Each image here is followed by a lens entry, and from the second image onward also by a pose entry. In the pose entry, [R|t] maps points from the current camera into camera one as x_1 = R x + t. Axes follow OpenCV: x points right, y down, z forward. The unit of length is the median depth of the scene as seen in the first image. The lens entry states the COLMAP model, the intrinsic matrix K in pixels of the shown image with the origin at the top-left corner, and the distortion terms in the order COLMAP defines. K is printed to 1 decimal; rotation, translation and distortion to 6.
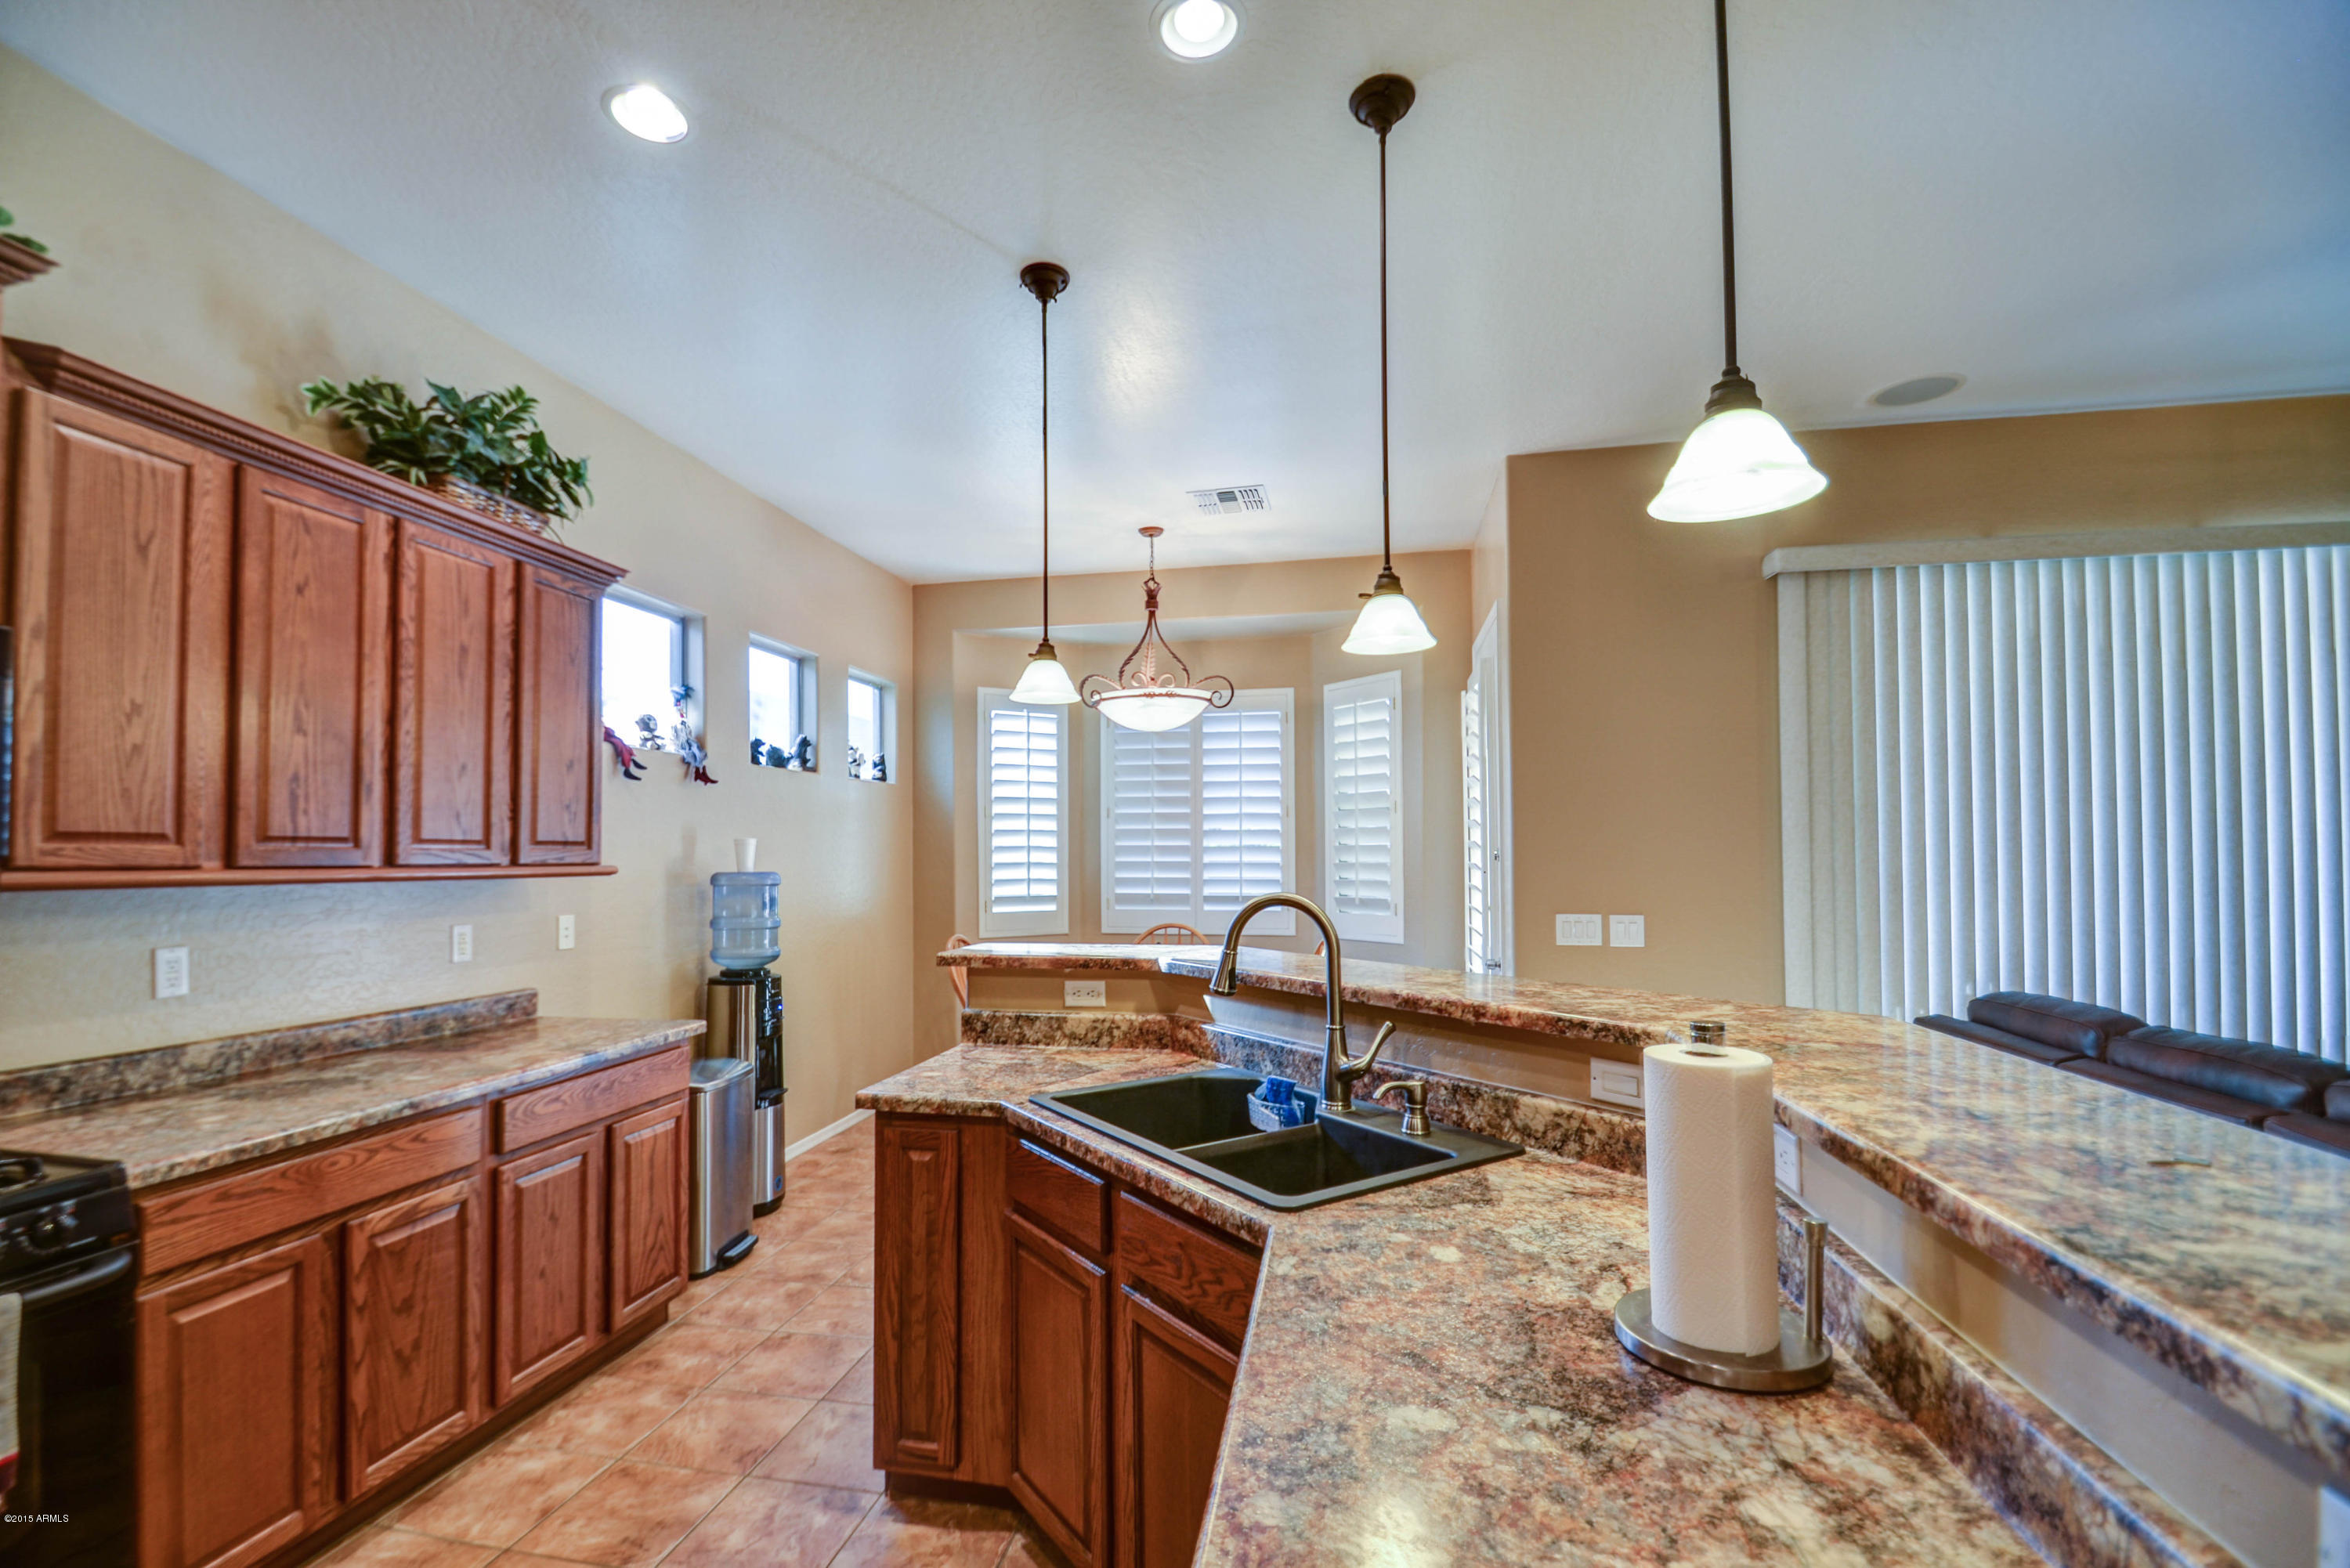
lens RADIAL K [[1040.2, 0, 1143.8], [0, 1040.2, 826.1], [0, 0, 1]] dist [0.008291, -0.012564]
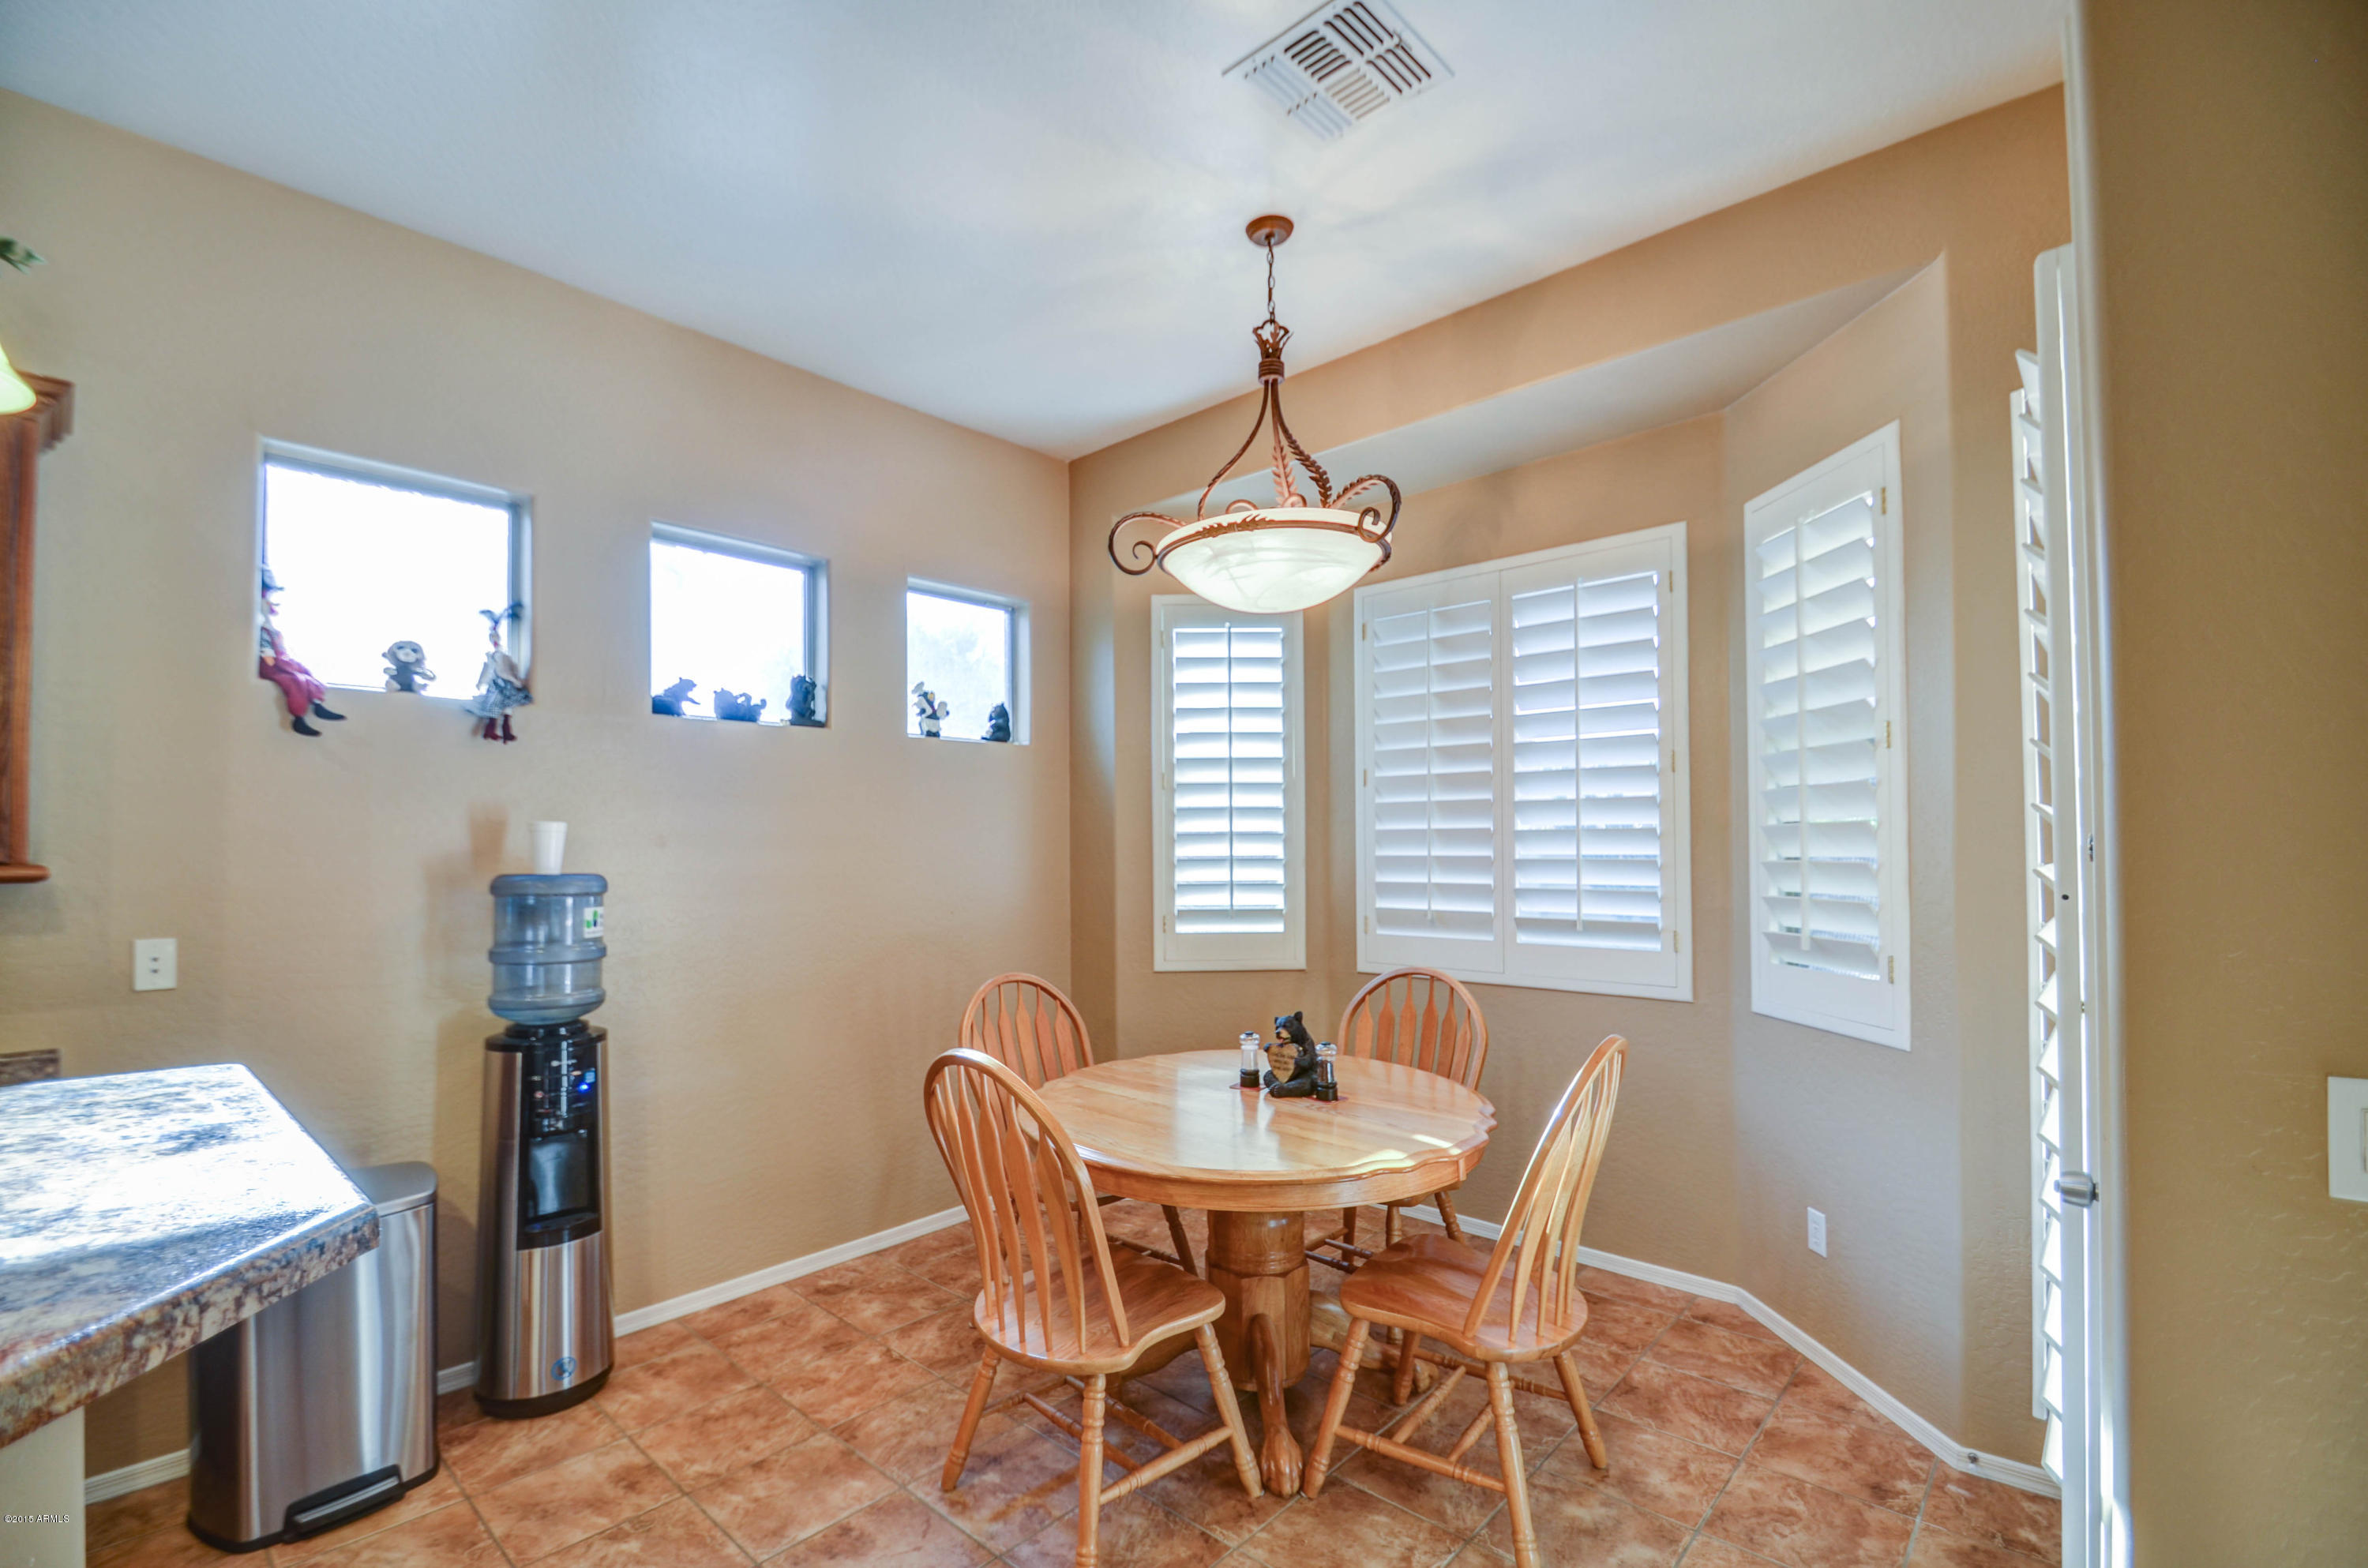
lens RADIAL K [[1040.4, 0, 1162.4], [0, 1040.4, 828.7], [0, 0, 1]] dist [0.015127, -0.015660]
pose [[0.856537, -0.011061, -0.515967, 0.423156], [0.016957, 0.999834, 0.006716, 0.026794], [0.515807, -0.014502, 0.856582, 0.950949]]
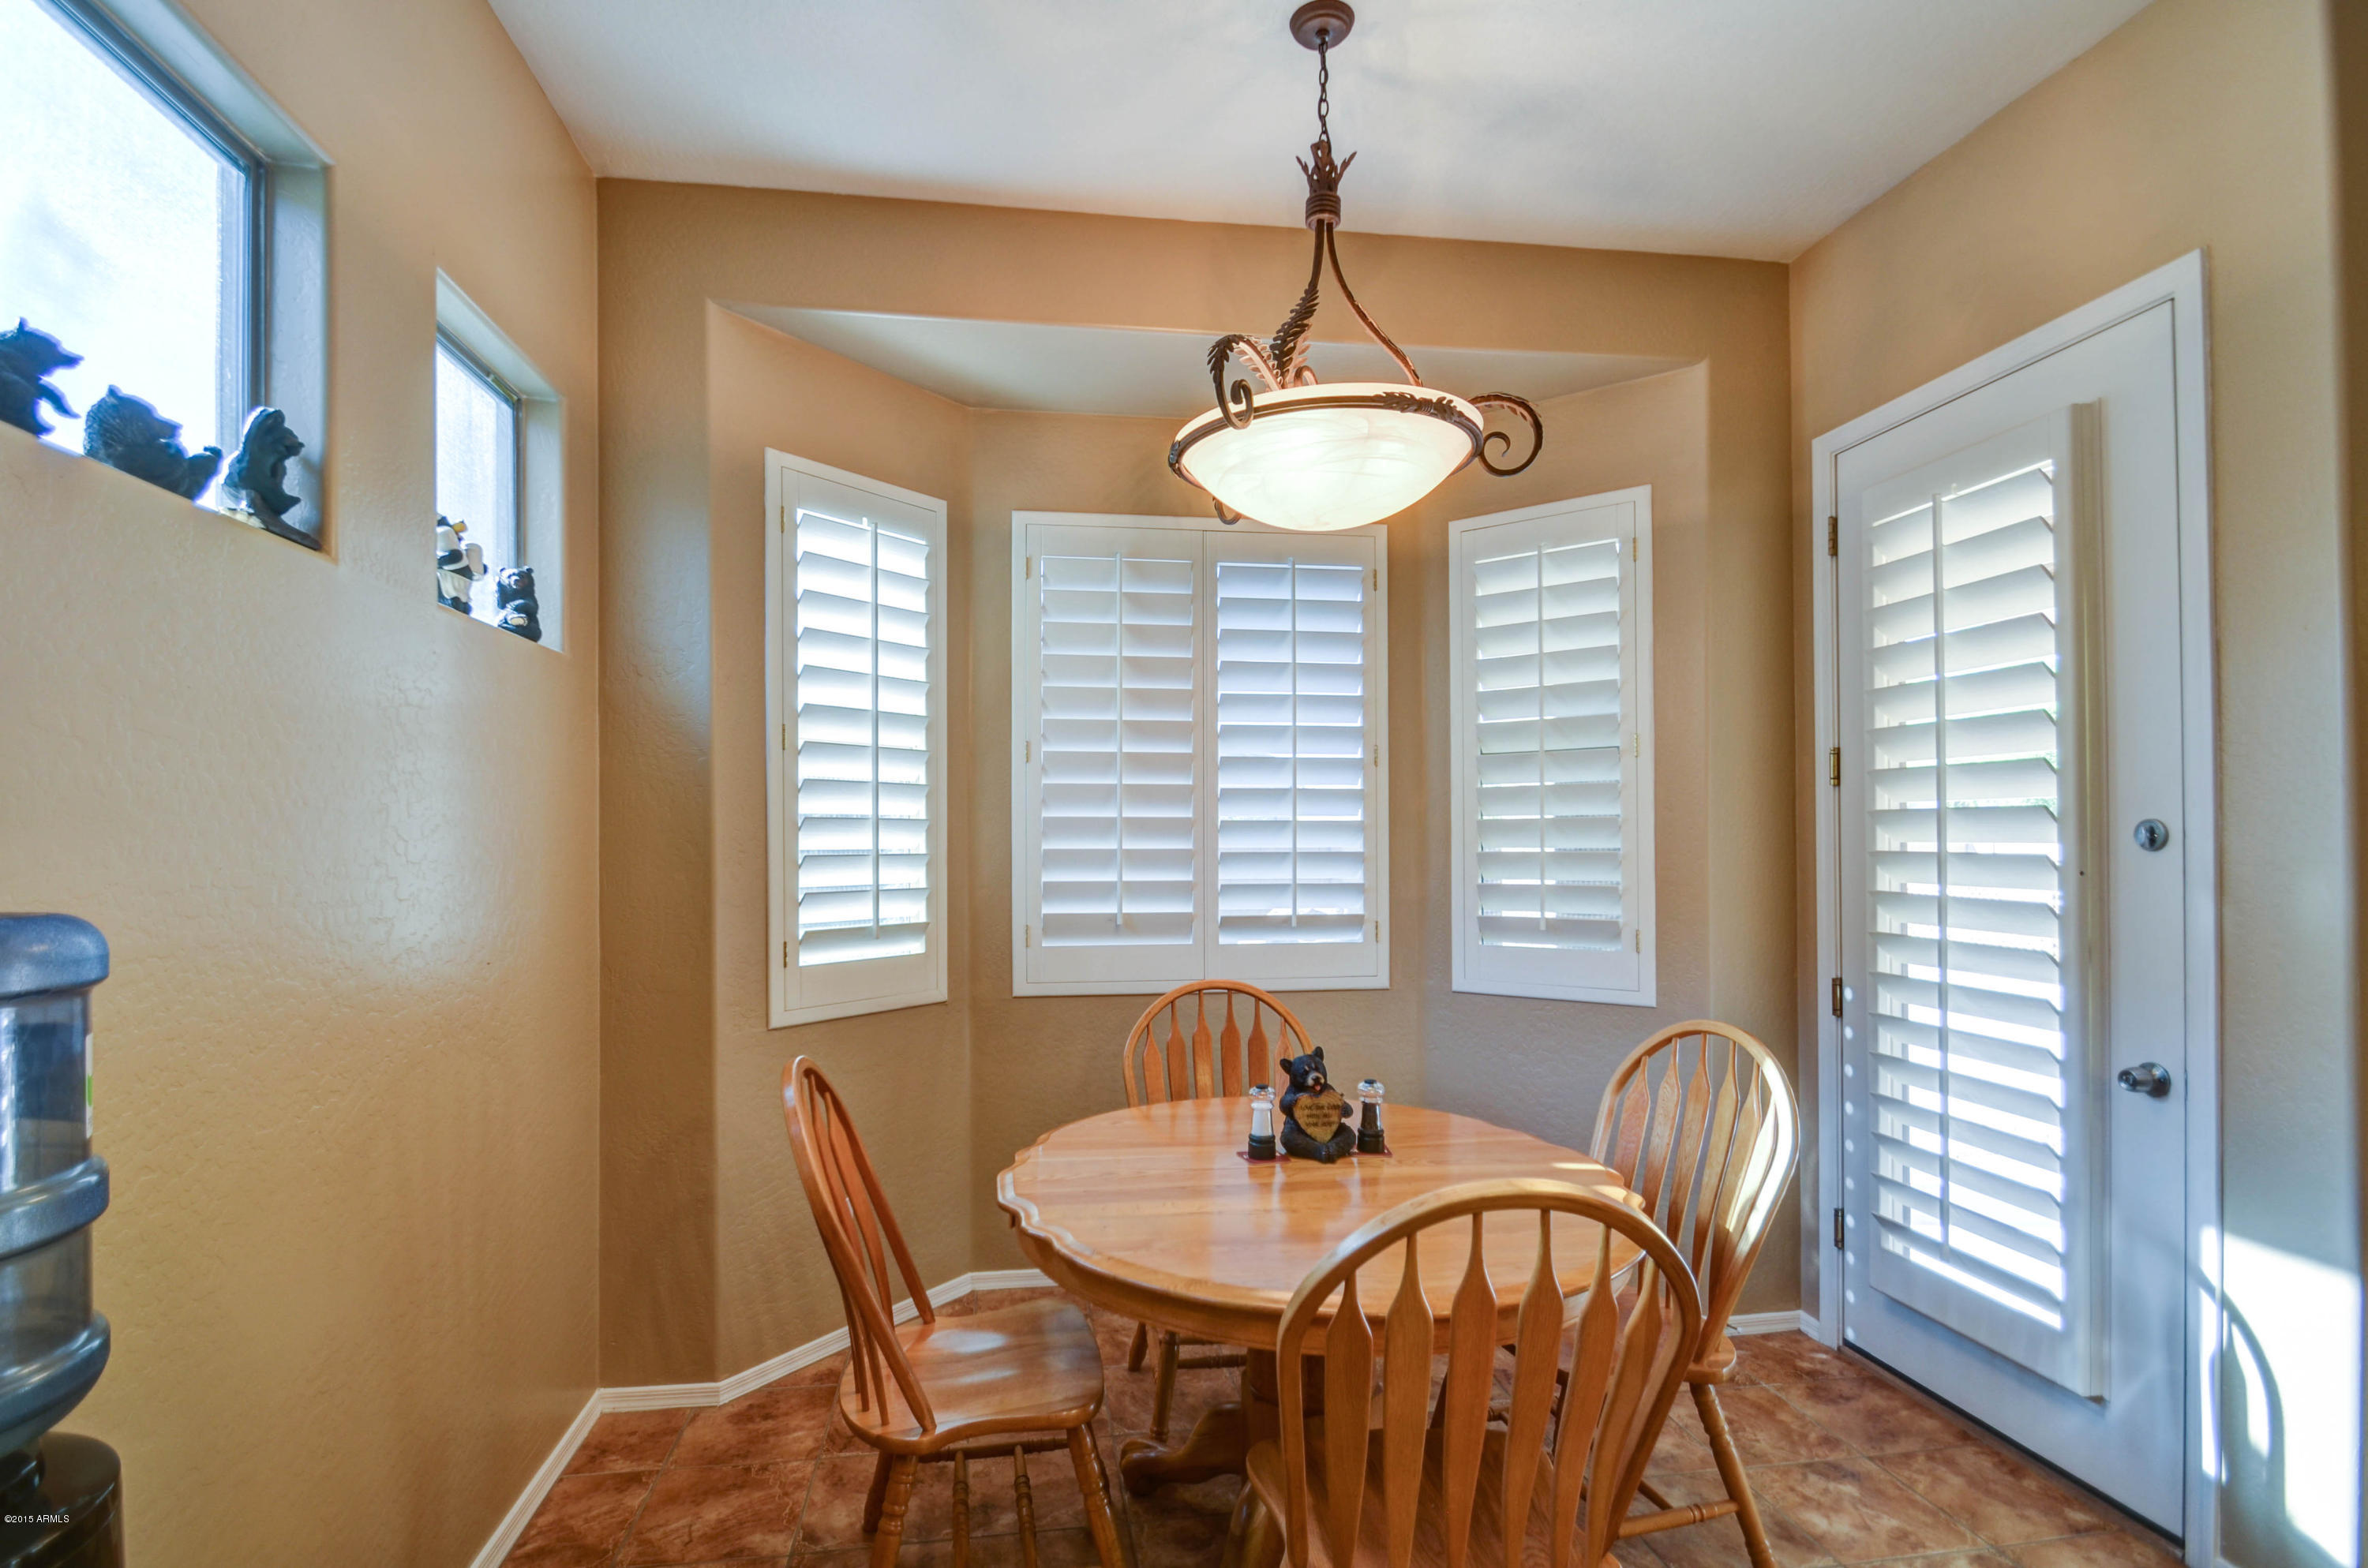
lens RADIAL K [[1113.9, 0, 1151.4], [0, 1113.9, 832.7], [0, 0, 1]] dist [0.003833, 0.000001]
pose [[0.943098, 0.004090, 0.332491, -0.359291], [-0.010746, 0.999777, 0.018184, 0.036378], [-0.332343, -0.020722, 0.942931, 1.127800]]
